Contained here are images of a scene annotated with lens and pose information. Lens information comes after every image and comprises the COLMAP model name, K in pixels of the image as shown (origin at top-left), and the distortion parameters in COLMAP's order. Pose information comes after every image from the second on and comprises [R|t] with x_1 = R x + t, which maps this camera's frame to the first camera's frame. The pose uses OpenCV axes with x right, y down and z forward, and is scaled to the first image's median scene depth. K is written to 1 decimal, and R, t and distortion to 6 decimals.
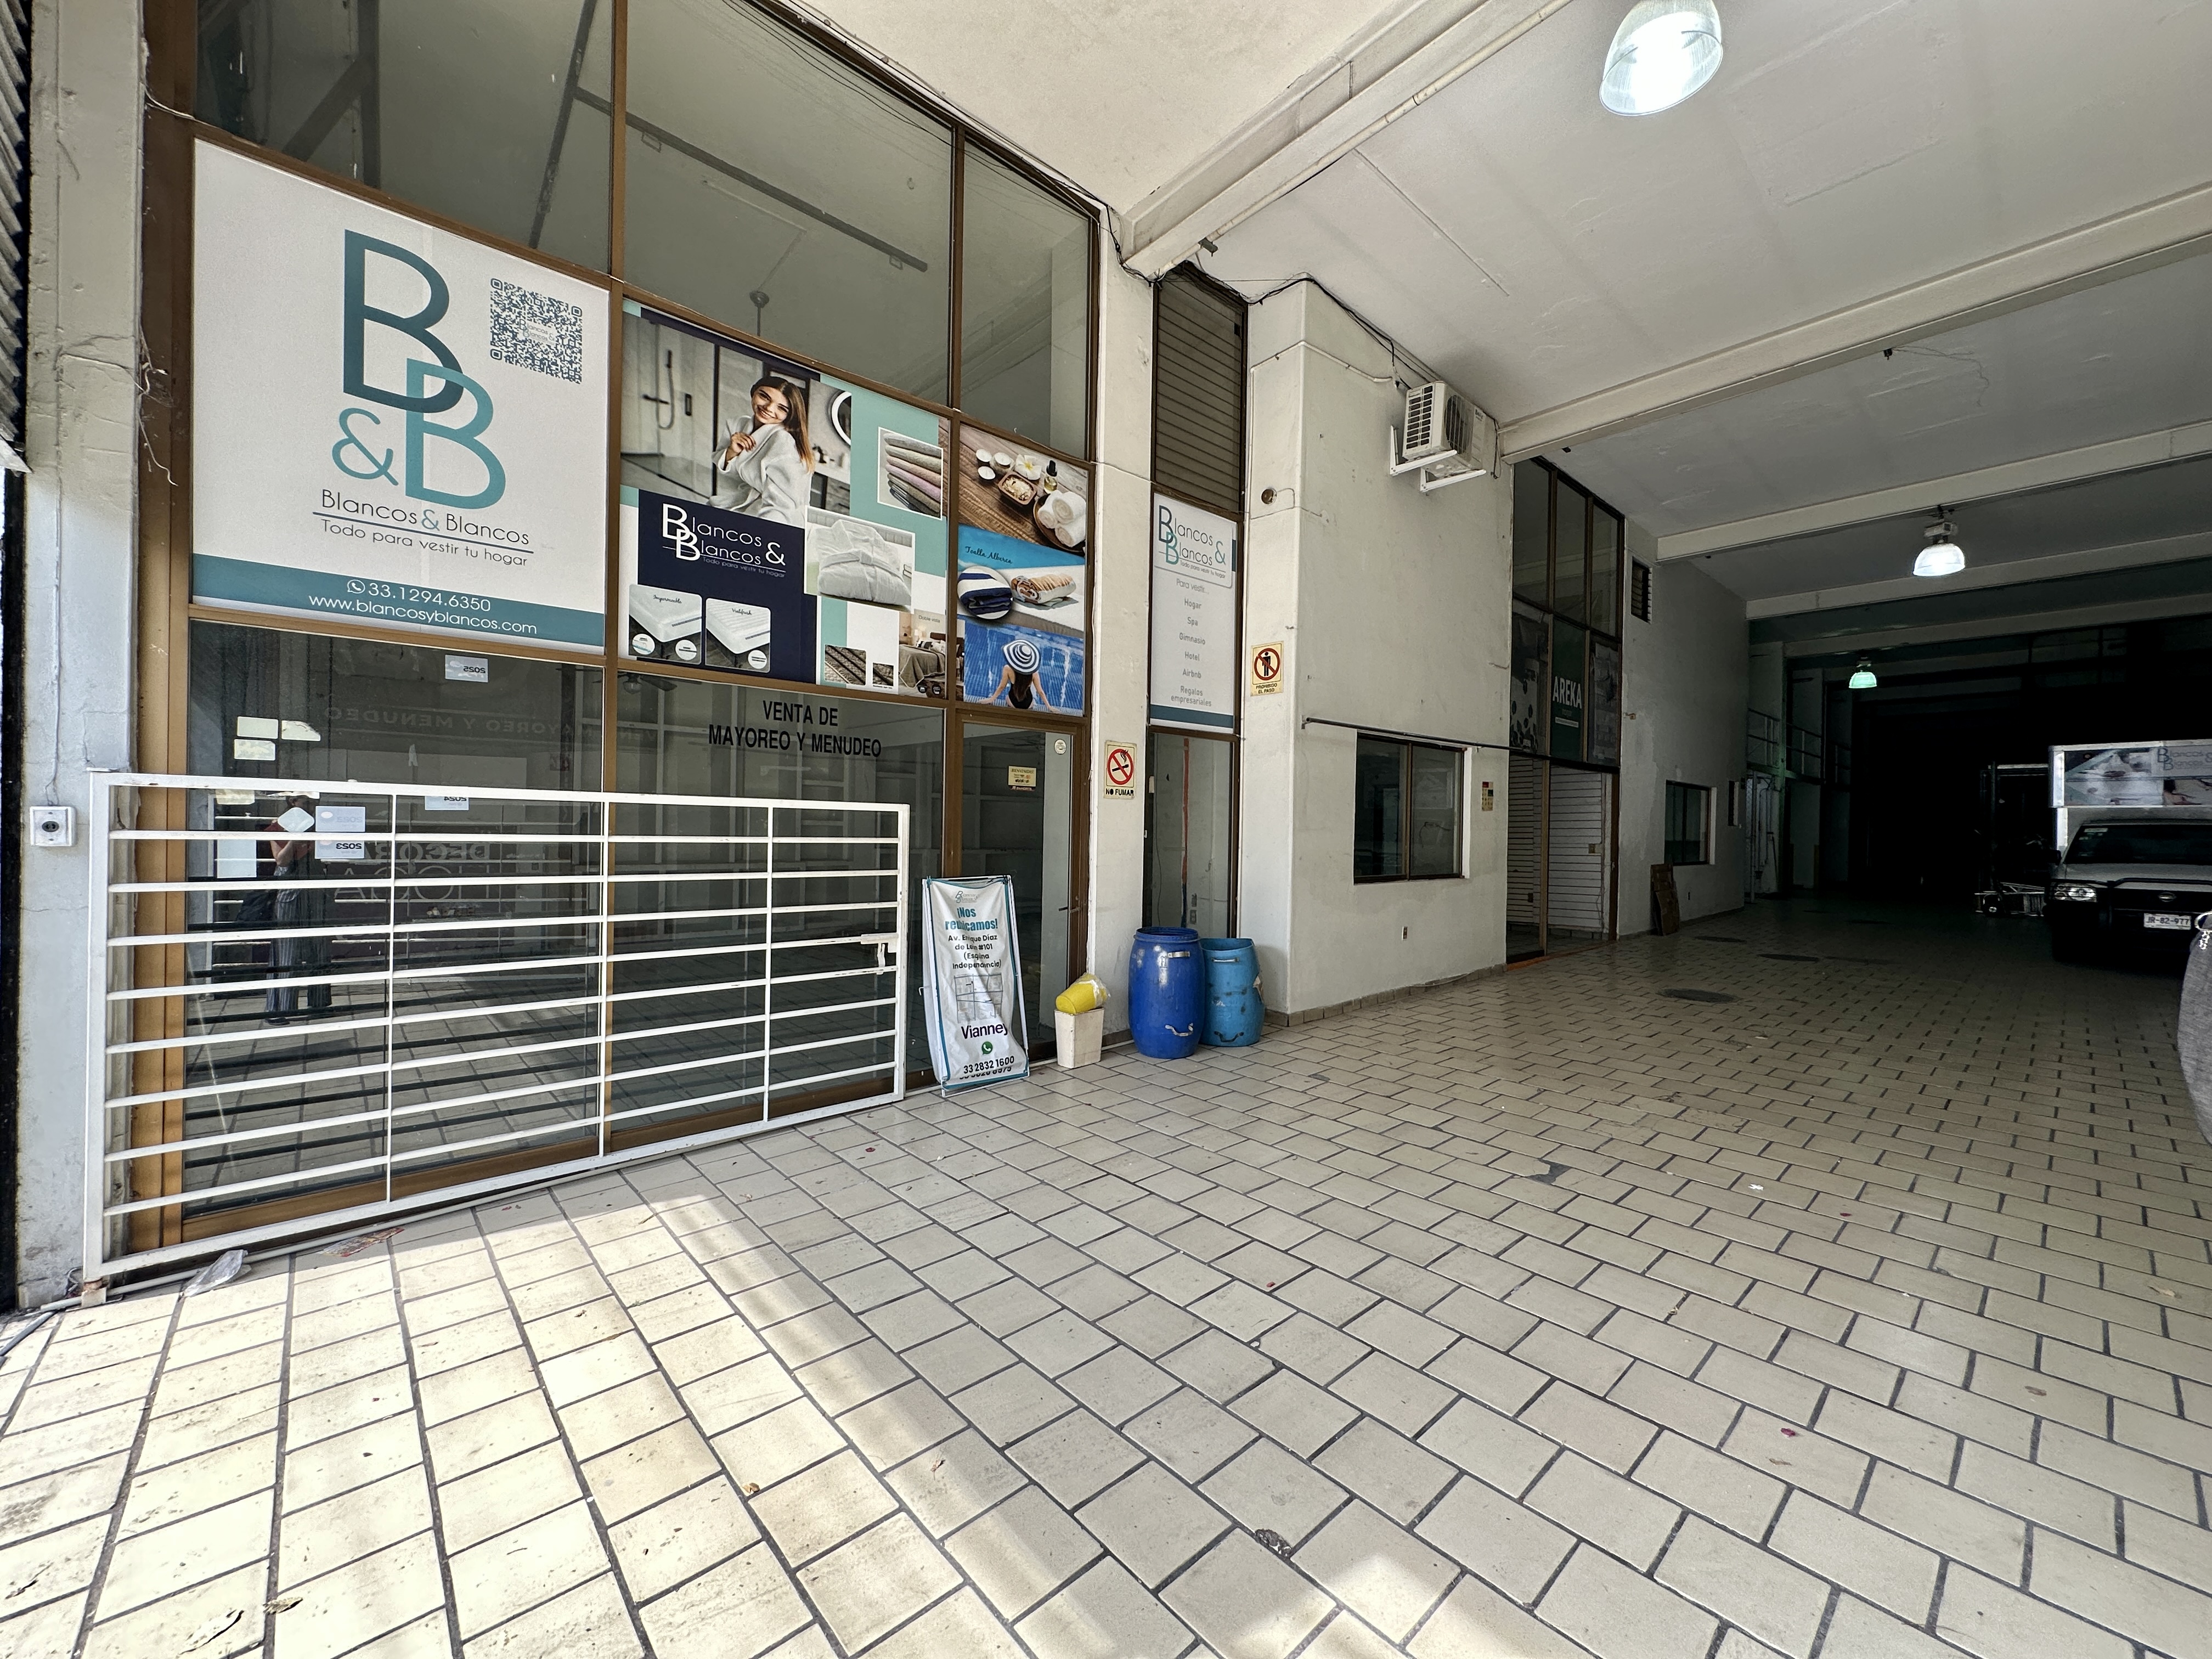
lens RADIAL K [[886.9, 0, 1107.6], [0, 886.9, 829.9], [0, 0, 1]] dist [0.000089, -0.000420]
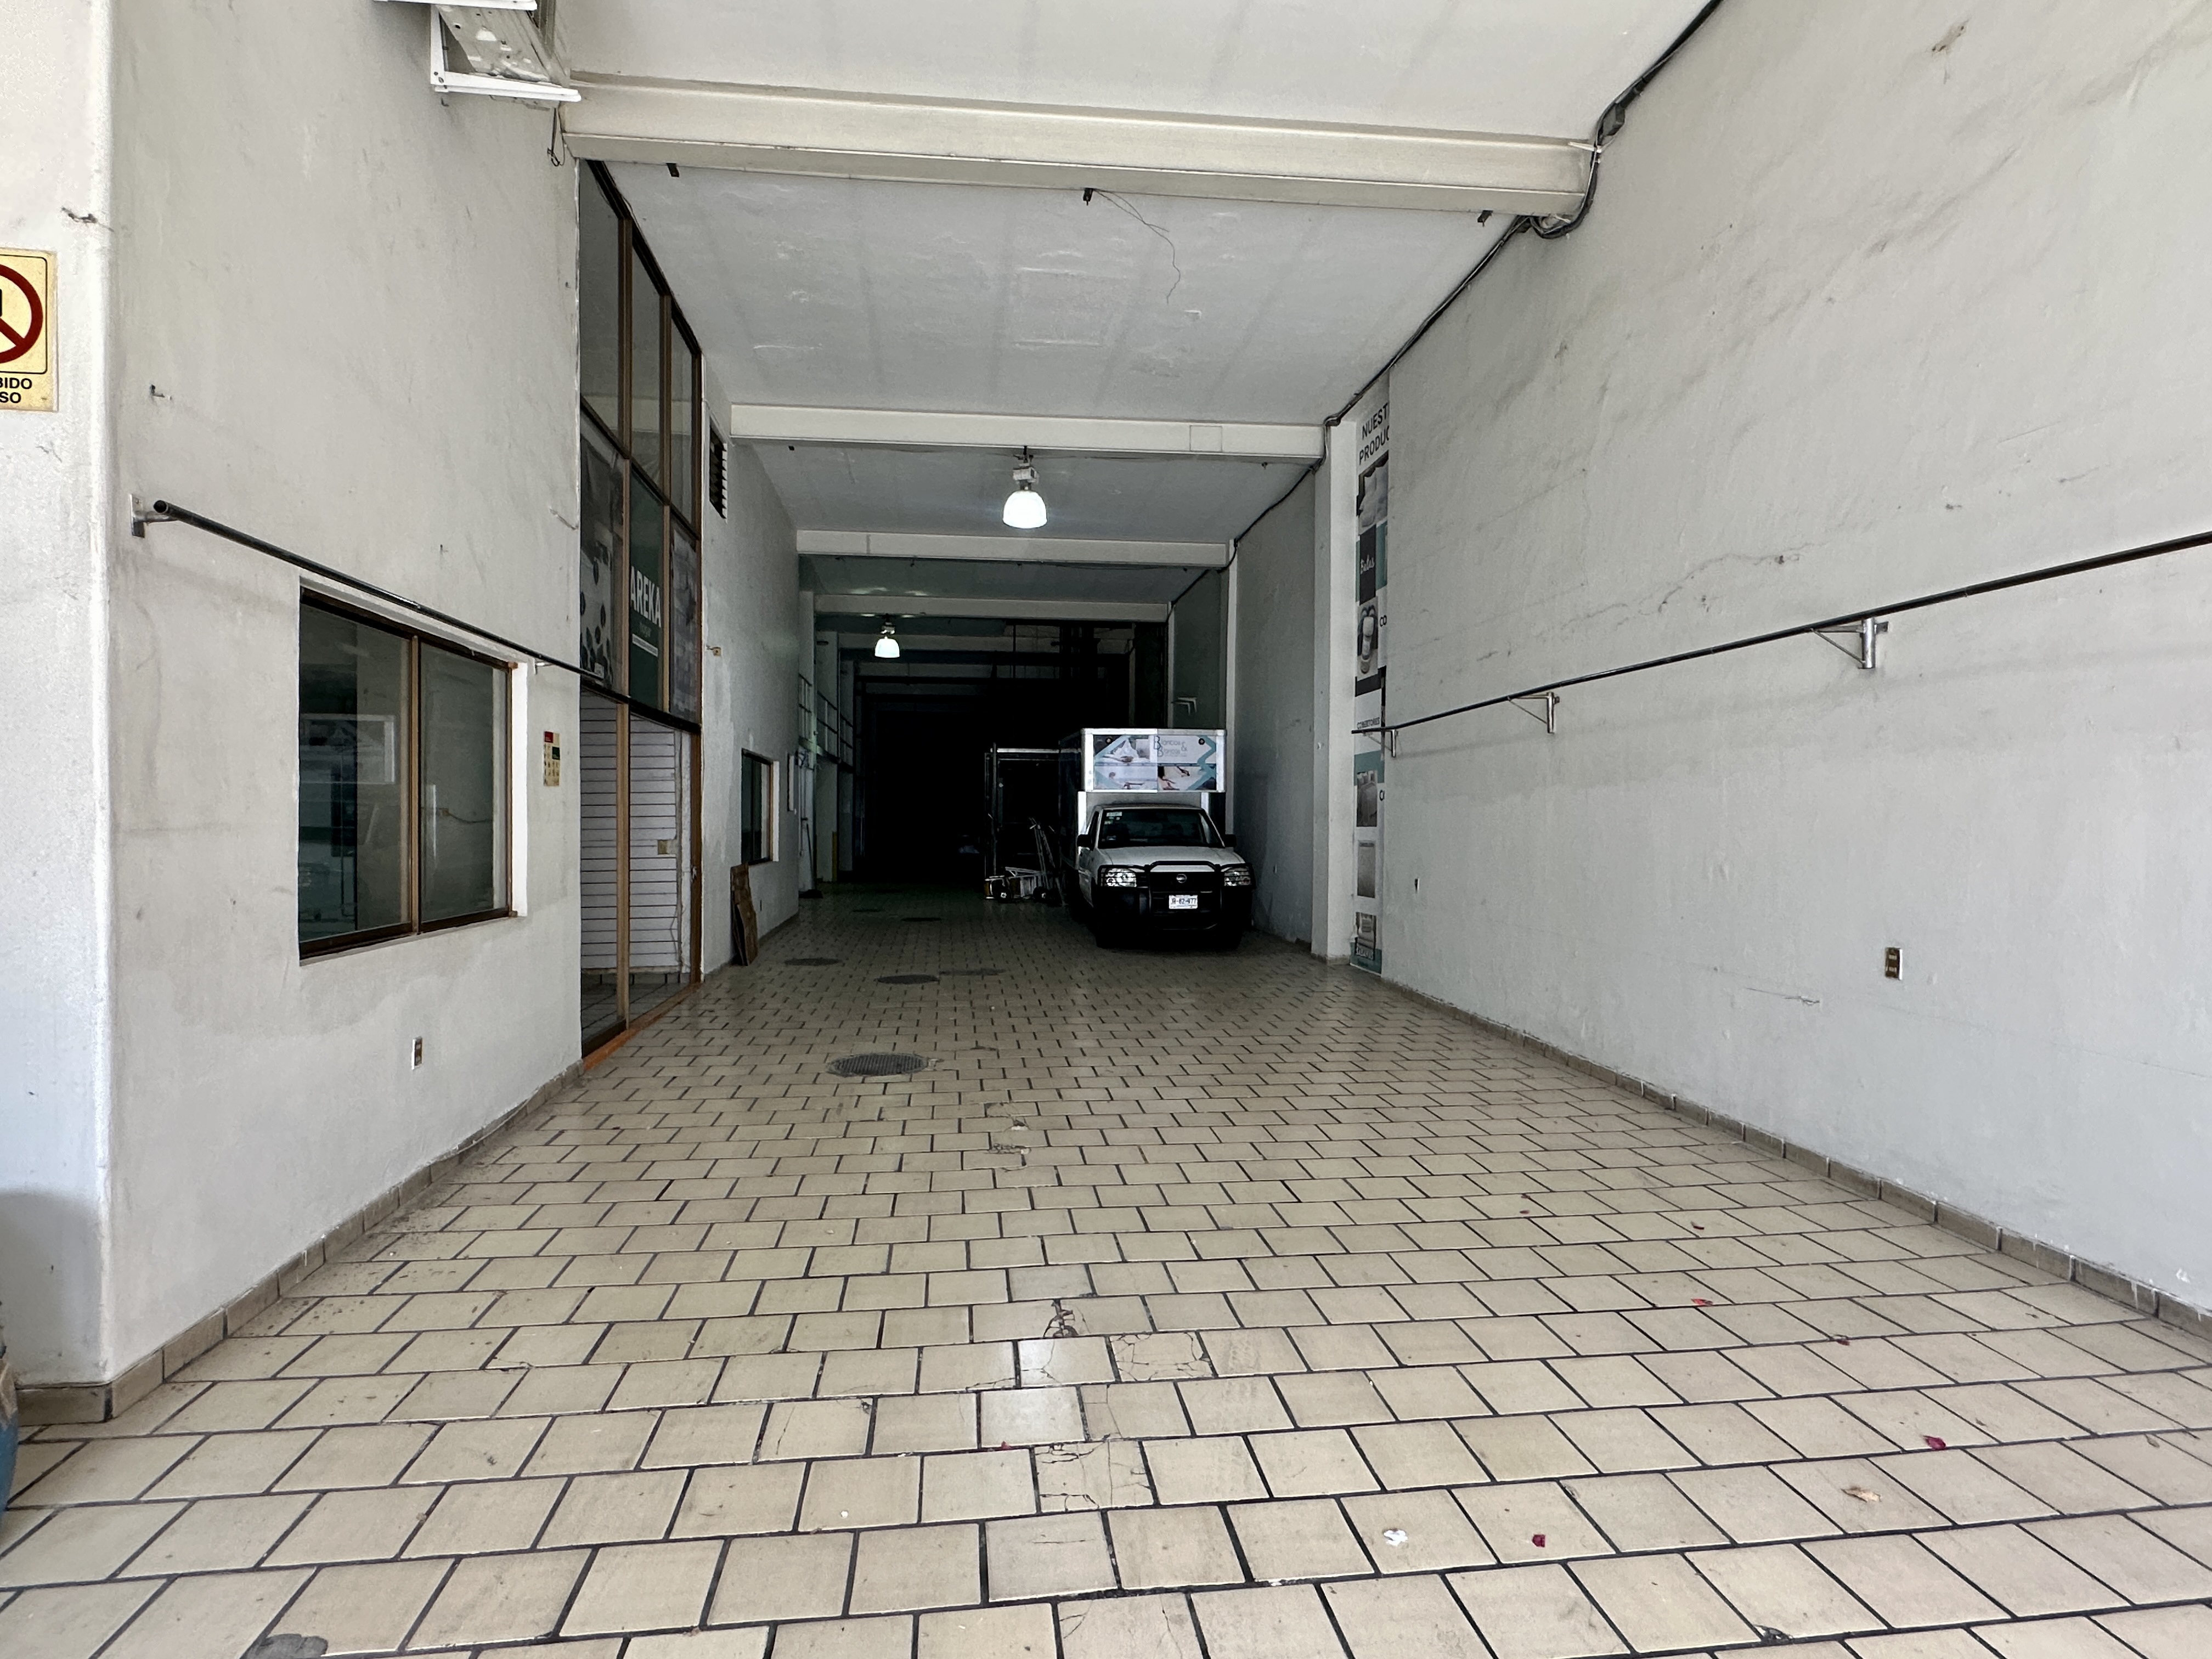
lens RADIAL K [[1124.4, 0, 1094.2], [0, 1124.4, 837.9], [0, 0, 1]] dist [-0.000399, -0.001494]
pose [[0.565844, -0.024181, 0.824158, 0.047447], [0.008156, 0.999685, 0.023732, -0.003377], [-0.824472, -0.006707, 0.565863, 0.307670]]
